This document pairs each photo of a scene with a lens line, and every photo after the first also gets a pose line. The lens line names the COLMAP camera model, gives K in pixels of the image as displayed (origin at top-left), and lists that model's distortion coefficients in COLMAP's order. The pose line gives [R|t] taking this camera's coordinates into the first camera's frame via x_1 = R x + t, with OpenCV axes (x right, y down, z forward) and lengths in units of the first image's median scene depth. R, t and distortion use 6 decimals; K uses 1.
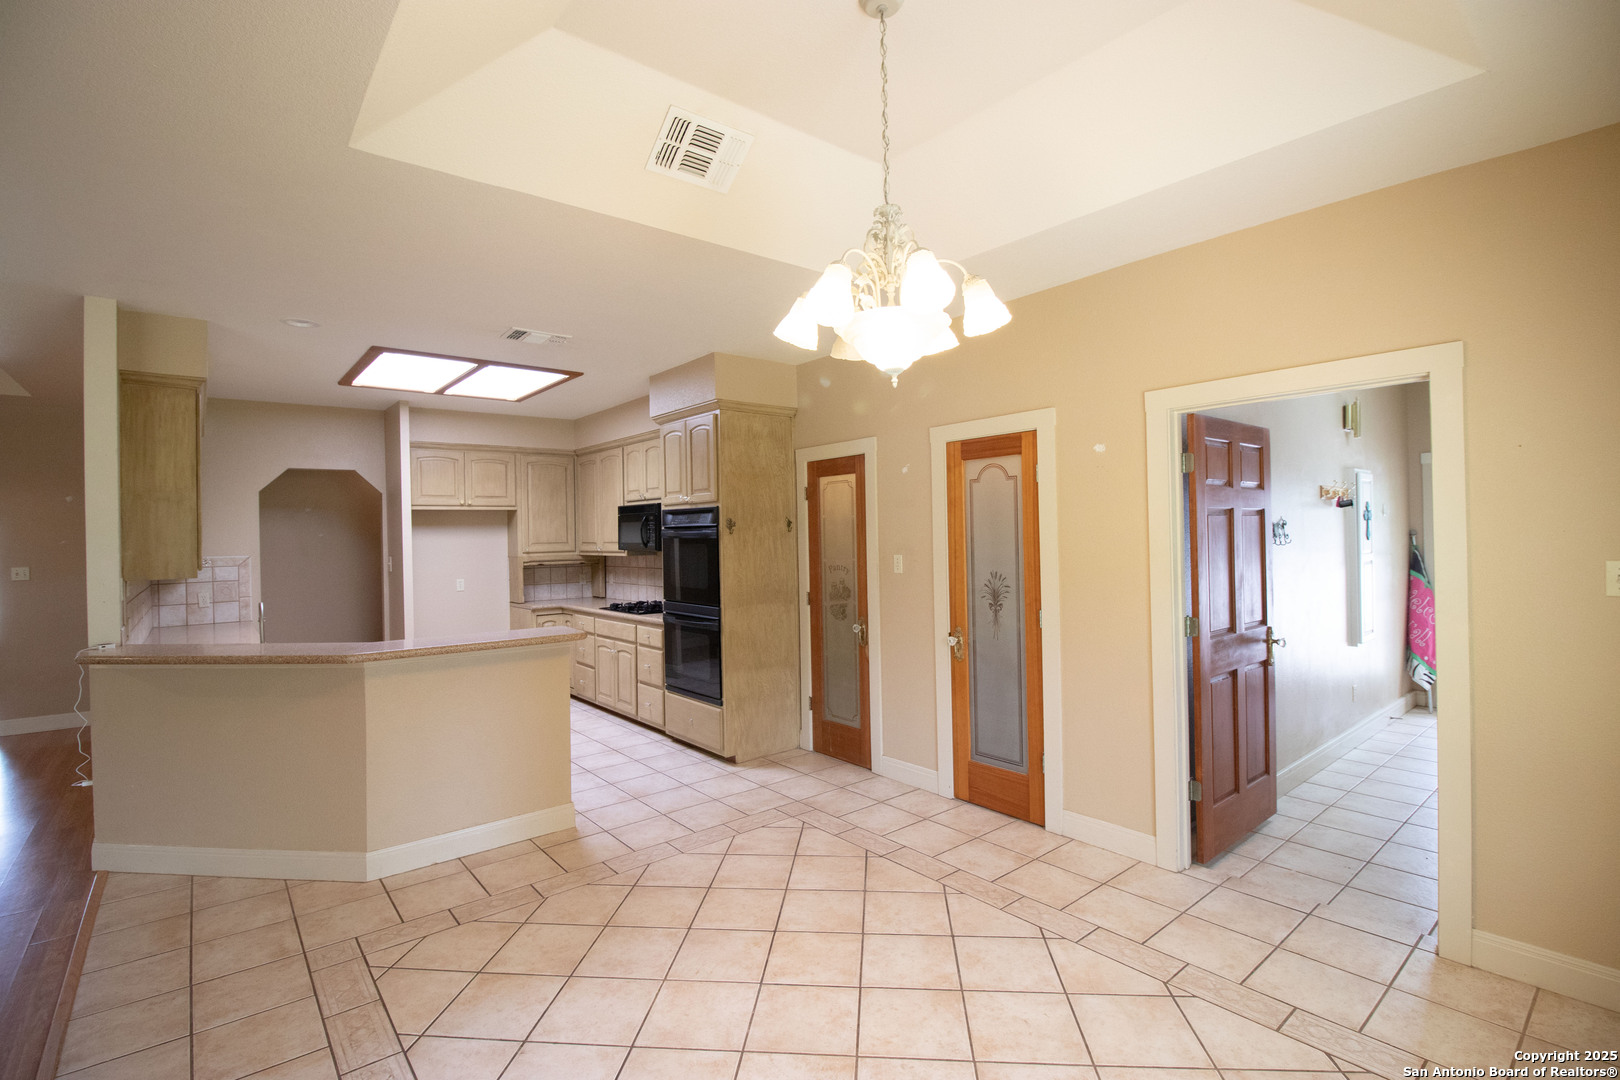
lens RADIAL K [[746.4, 0, 815.9], [0, 746.4, 532.5], [0, 0, 1]] dist [-0.003106, -0.010922]
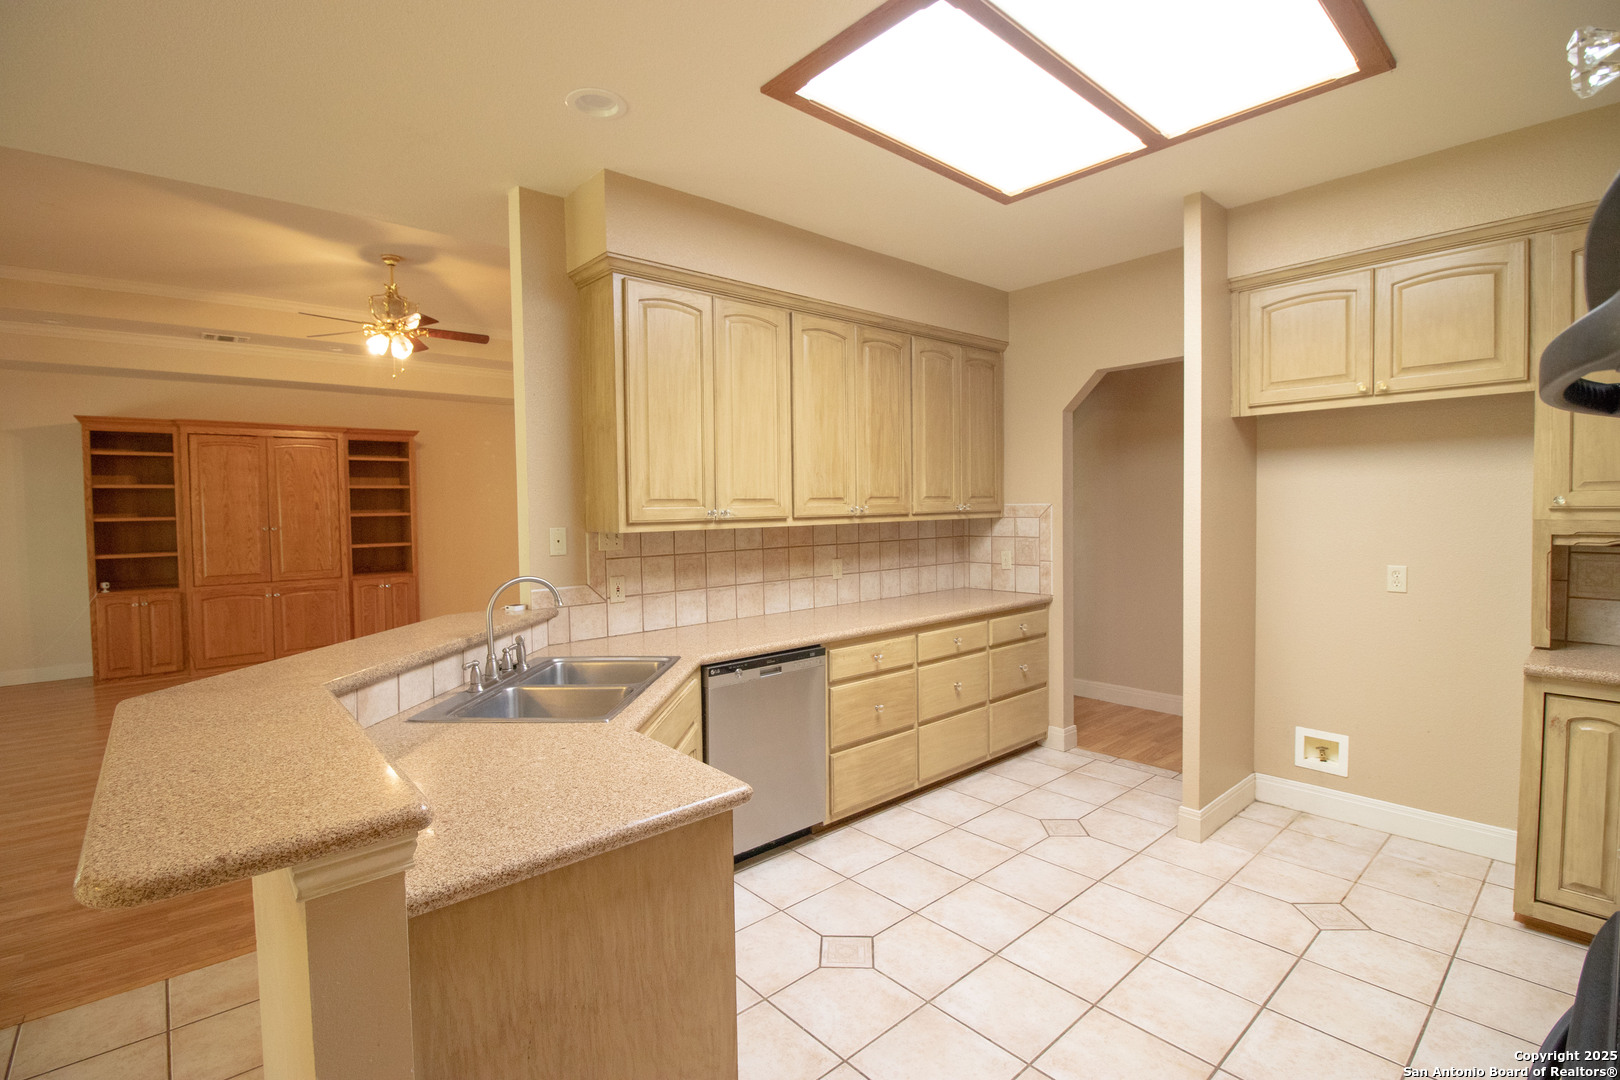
lens RADIAL K [[746.4, 0, 809.6], [0, 746.4, 531.2], [0, 0, 1]] dist [-0.003106, -0.010922]
pose [[0.027175, 0.056161, -0.998052, -0.071377], [0.017090, 0.998249, 0.056638, 0.016683], [0.999485, -0.018596, 0.026167, 0.924440]]
